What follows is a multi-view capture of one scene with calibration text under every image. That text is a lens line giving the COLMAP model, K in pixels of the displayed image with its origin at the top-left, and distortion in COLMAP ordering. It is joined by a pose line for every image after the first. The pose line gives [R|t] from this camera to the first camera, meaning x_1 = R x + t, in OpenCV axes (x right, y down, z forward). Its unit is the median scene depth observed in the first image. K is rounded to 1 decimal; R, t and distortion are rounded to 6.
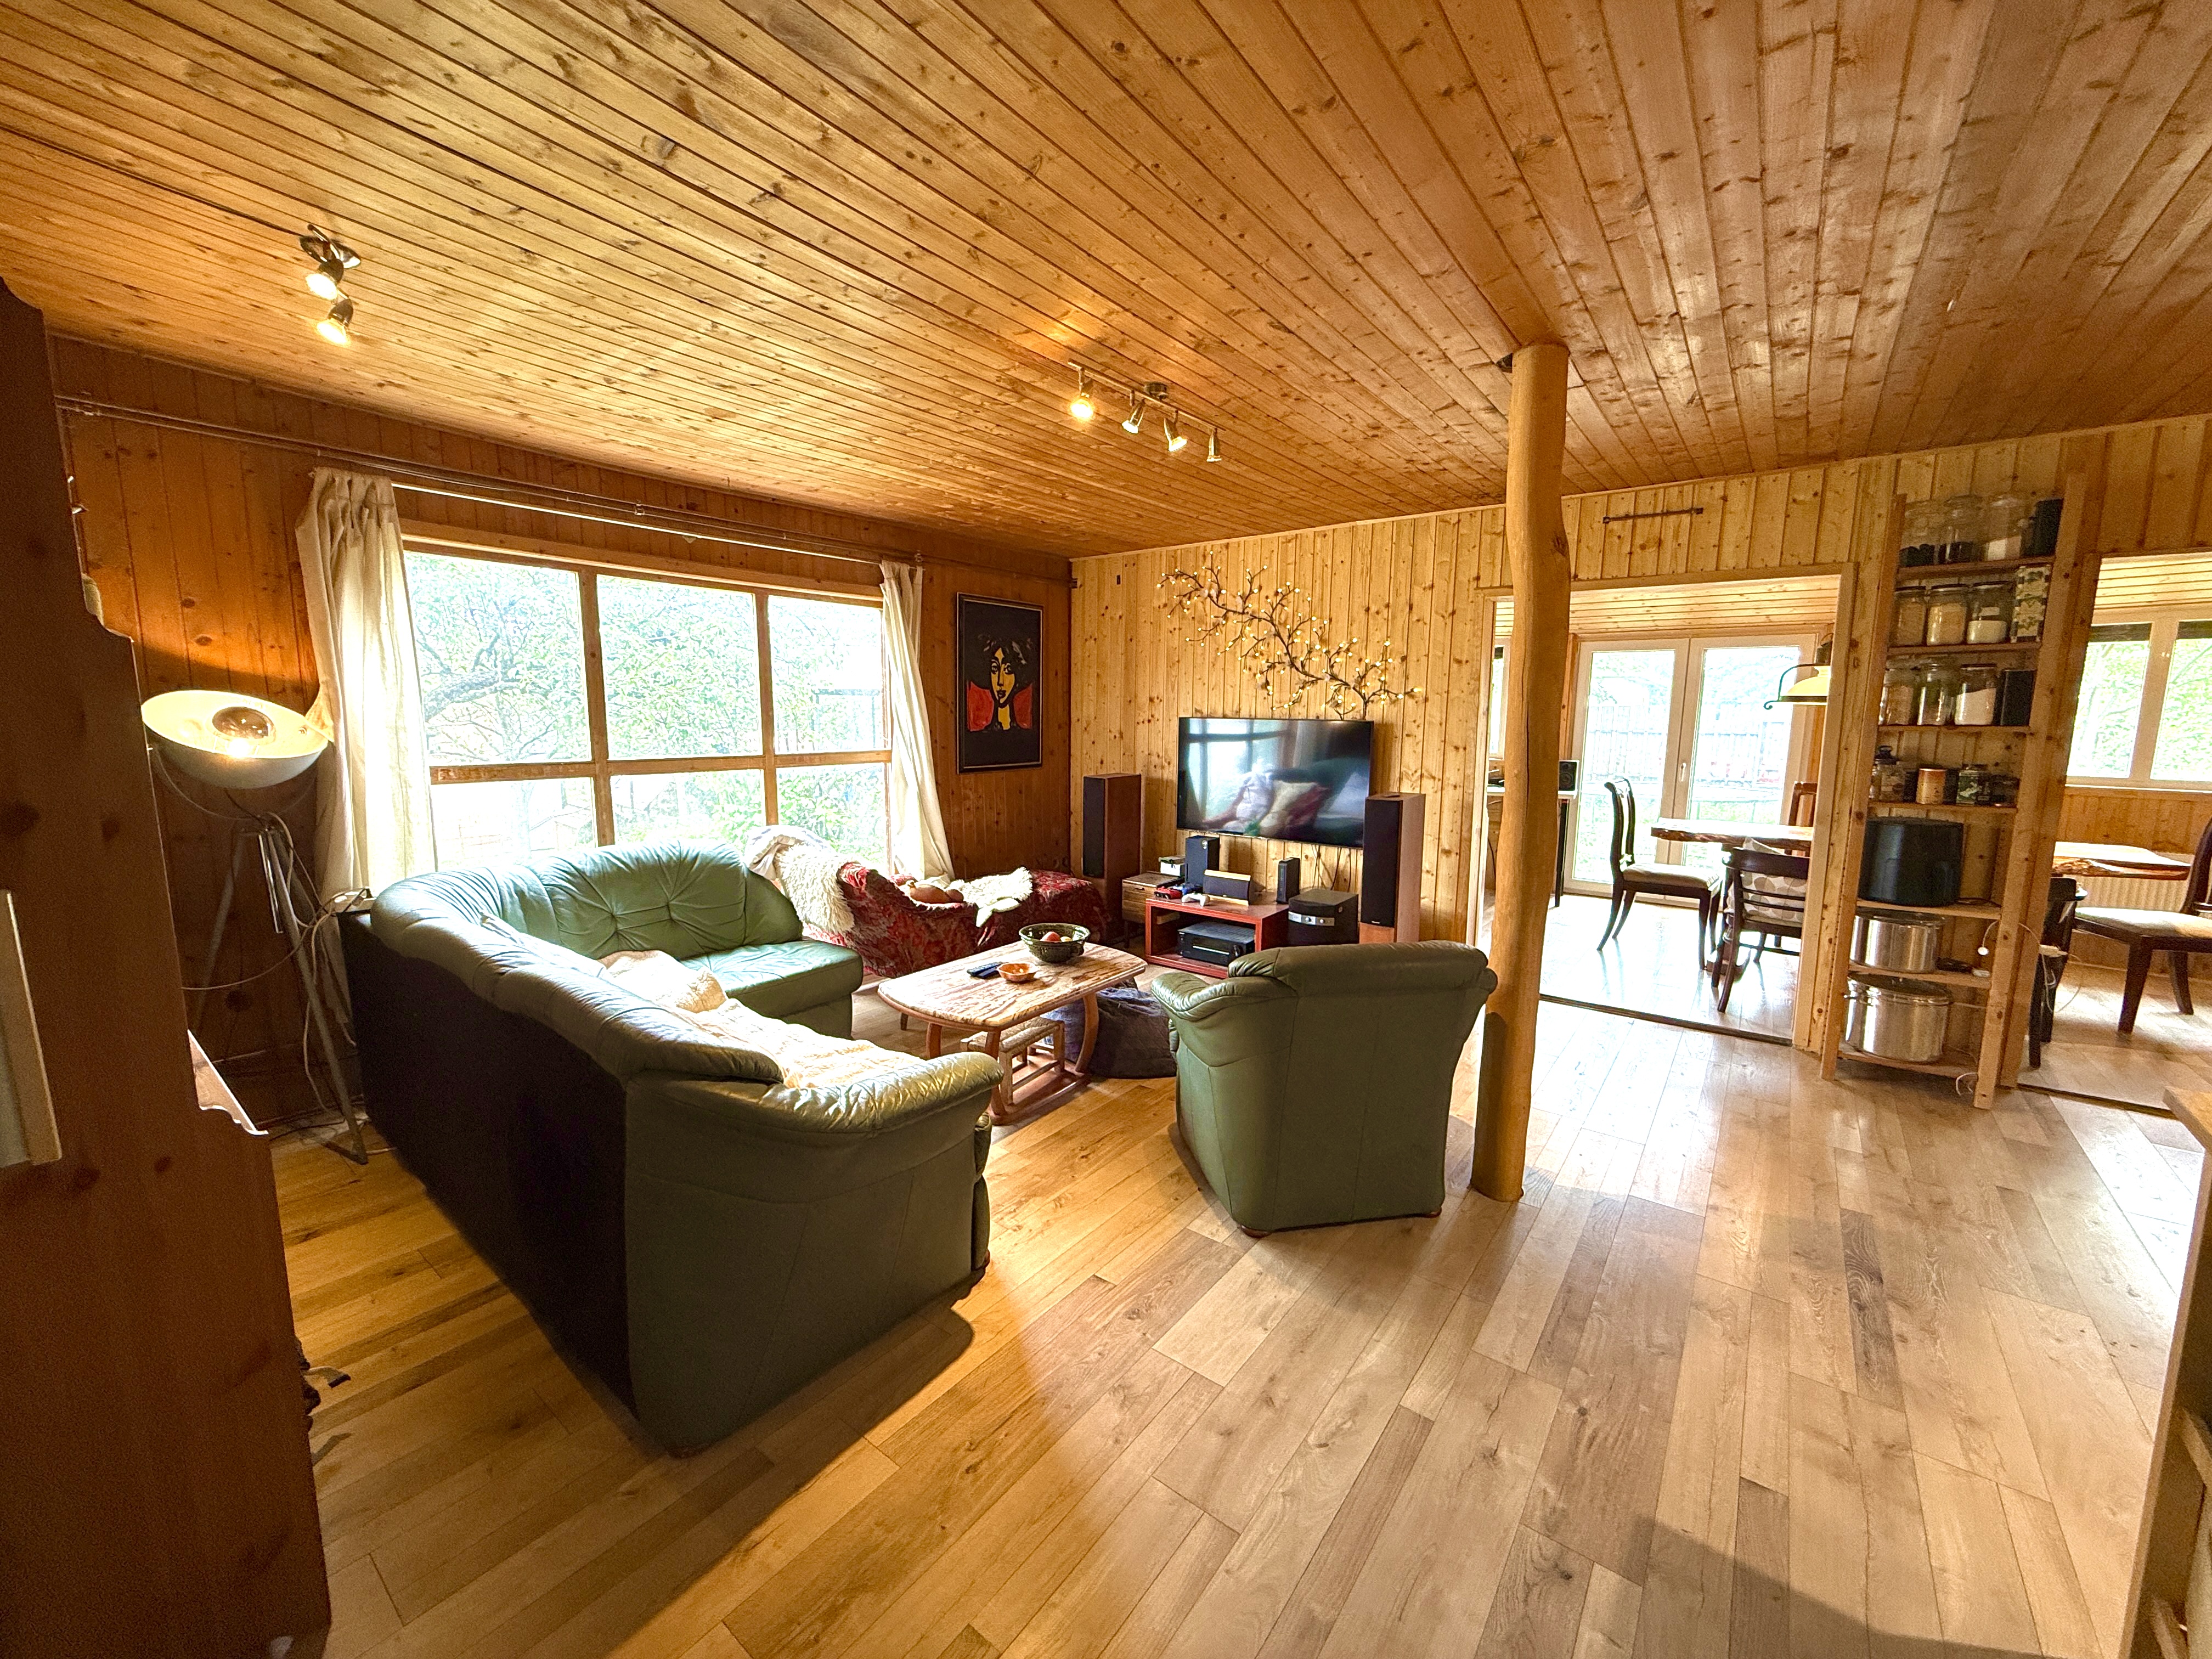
lens RADIAL K [[879.0, 0, 1099.6], [0, 879.0, 829.7], [0, 0, 1]] dist [-0.001125, 0.000256]
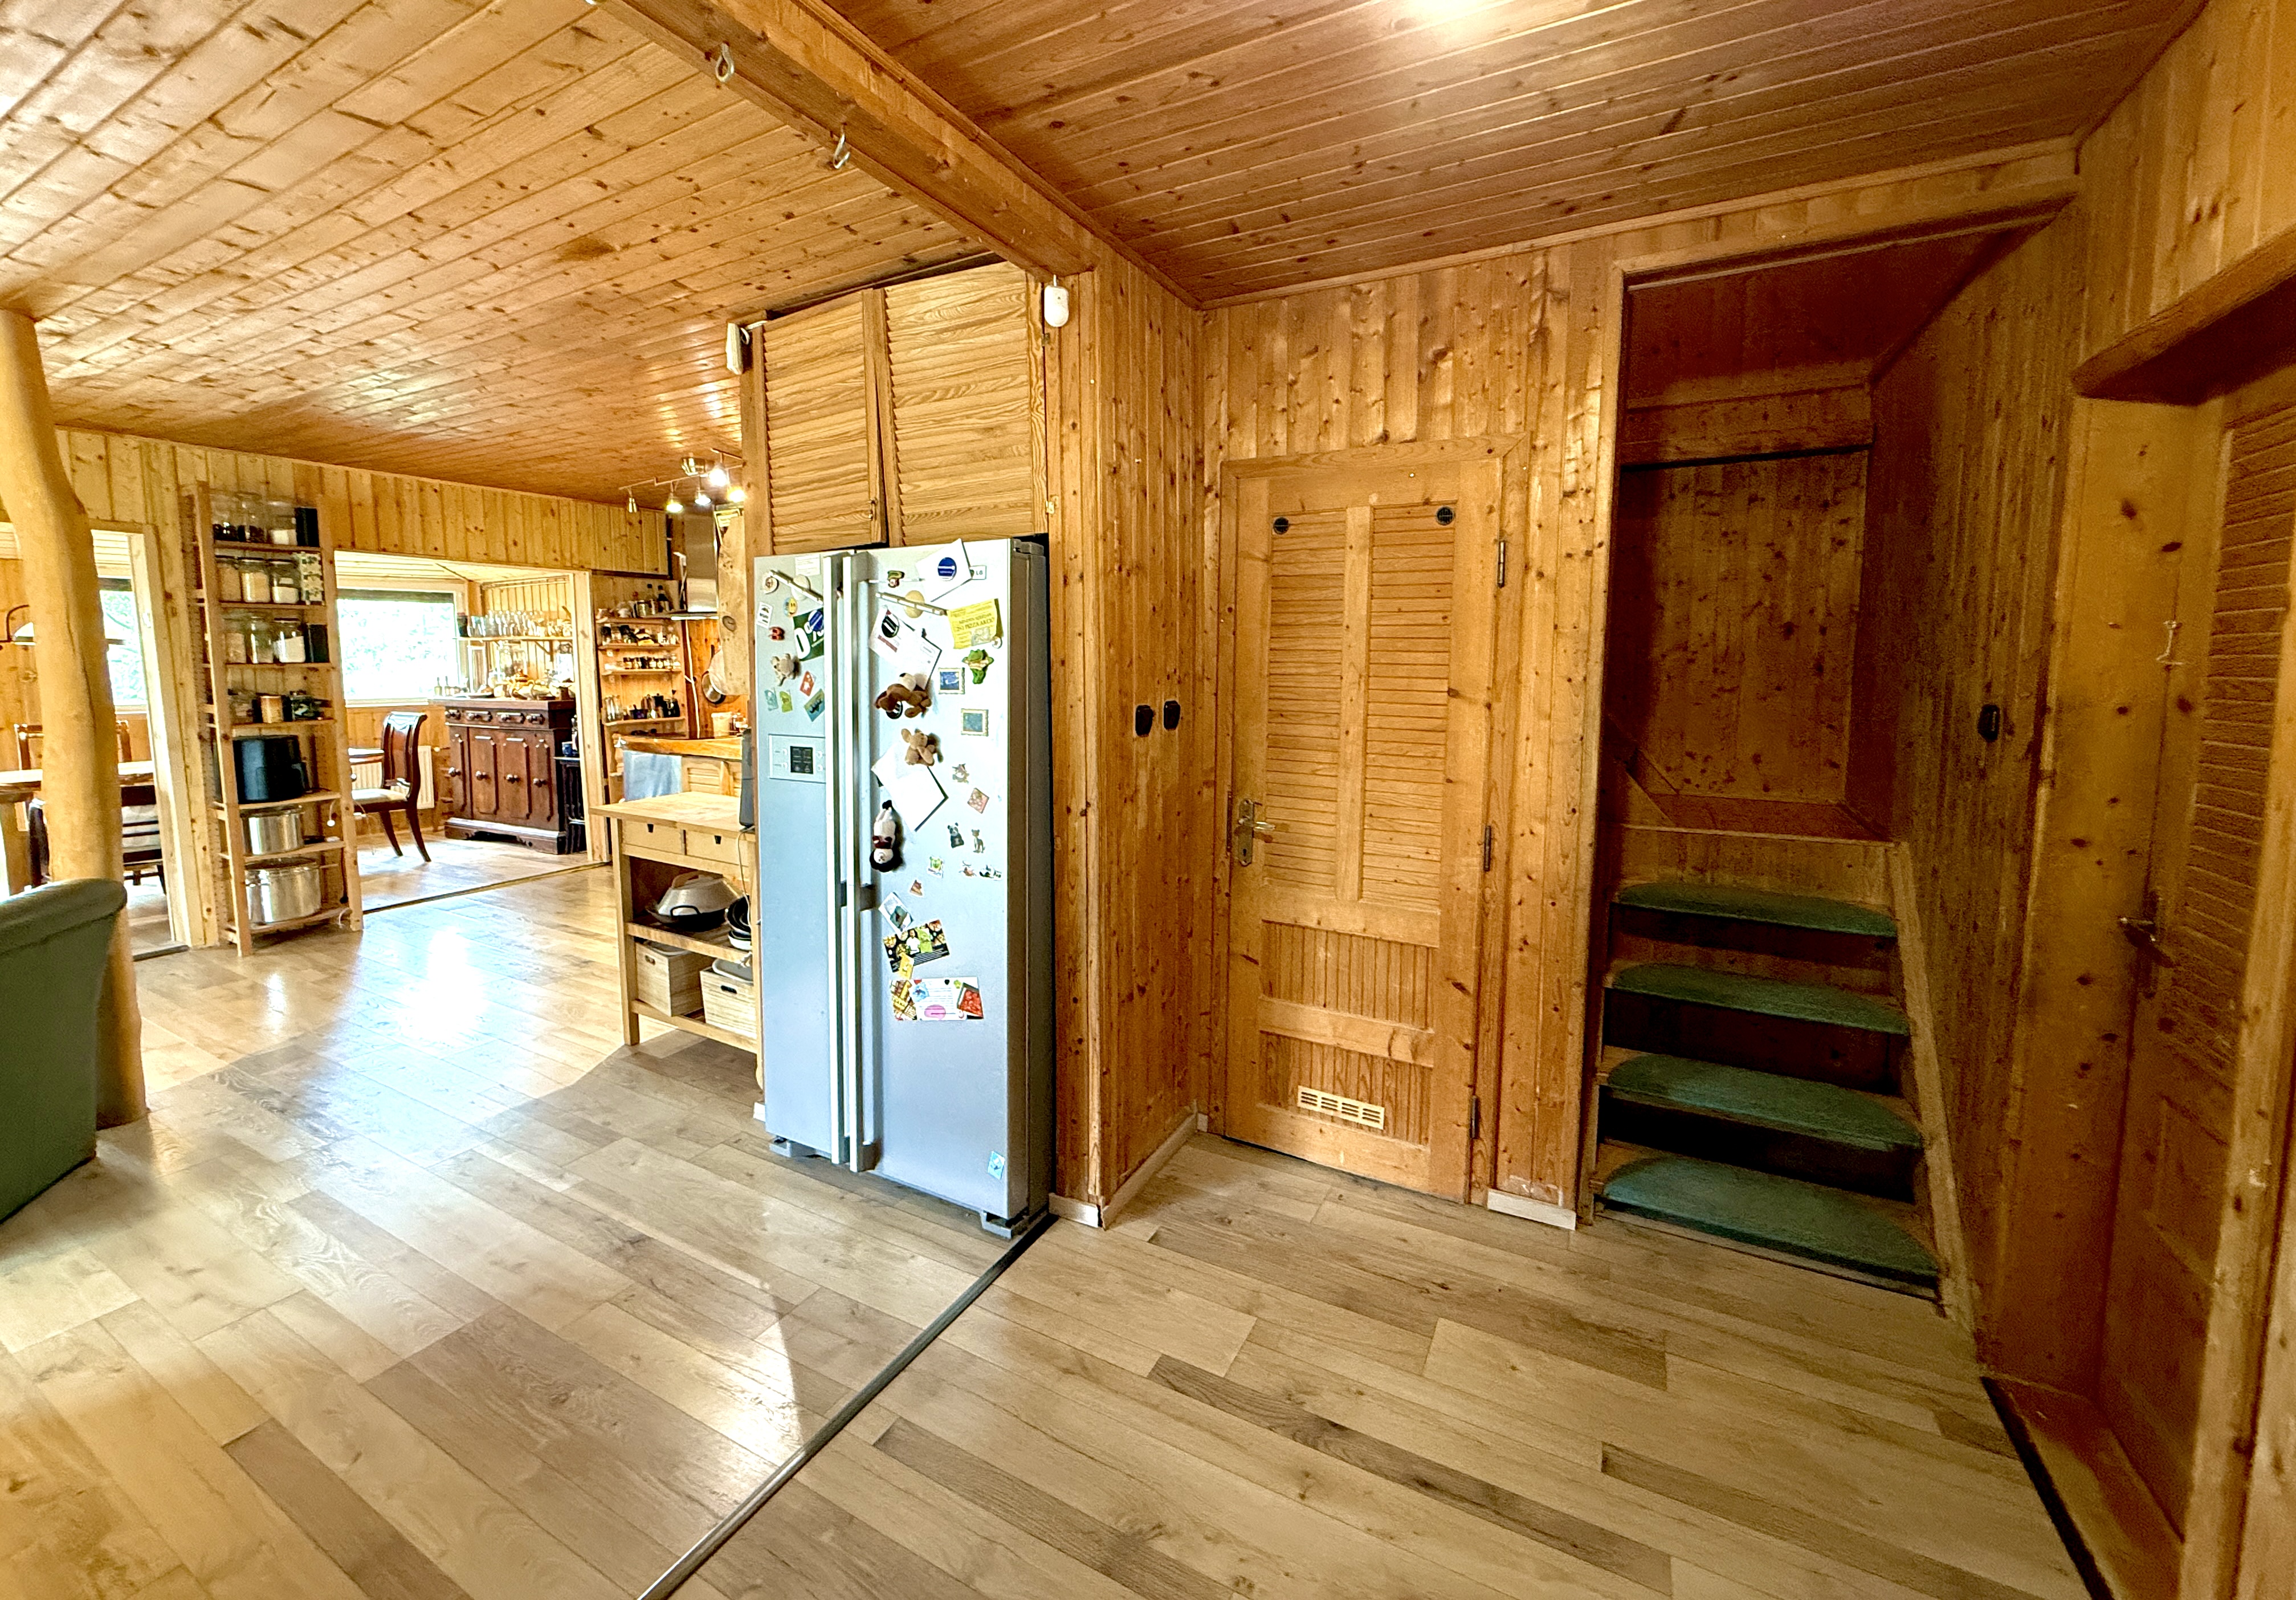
lens RADIAL K [[912.7, 0, 1140.2], [0, 912.7, 740.3], [0, 0, 1]] dist [0.001292, -0.001088]
pose [[-0.165597, -0.099813, 0.981129, -0.540394], [0.129131, 0.984105, 0.121911, -0.001985], [-0.977703, 0.146883, -0.150076, -0.054261]]
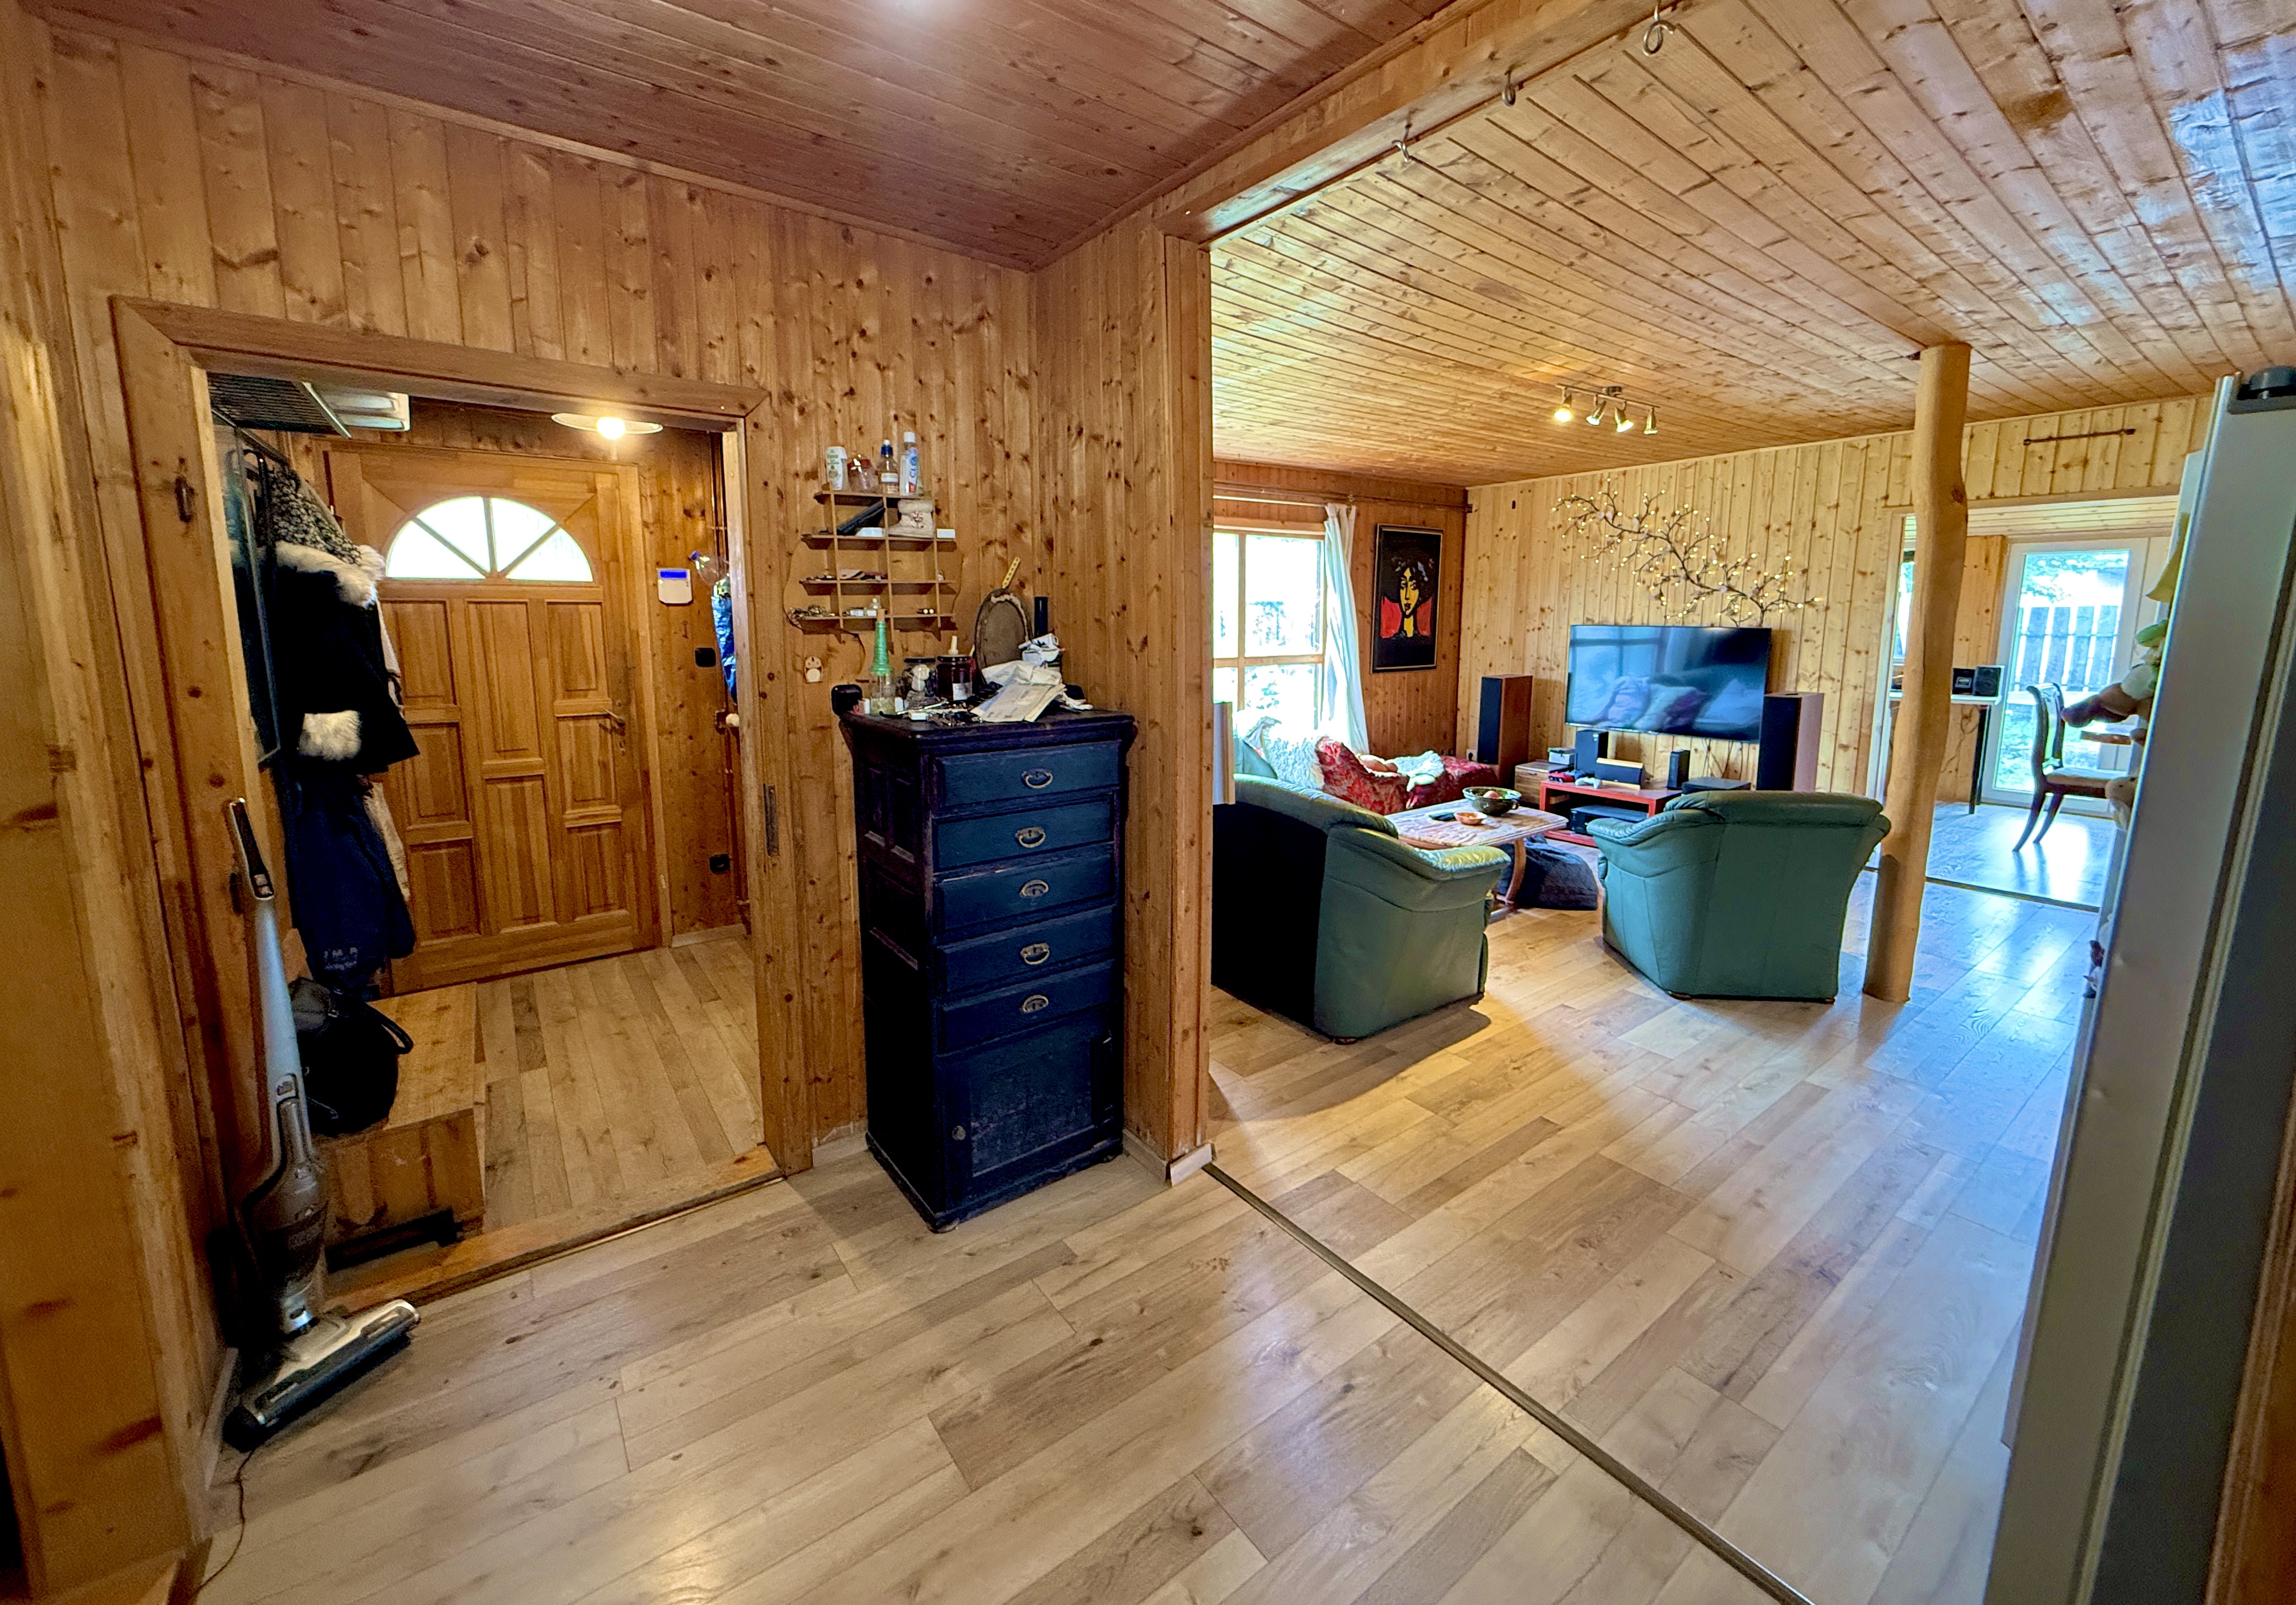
lens RADIAL K [[912.8, 0, 1141.3], [0, 912.8, 743.9], [0, 0, 1]] dist [0.001292, -0.001088]
pose [[0.962249, 0.027783, -0.270748, -0.174311], [-0.026515, 0.999614, 0.008340, 0.043765], [0.270875, -0.000846, 0.962614, -0.414637]]
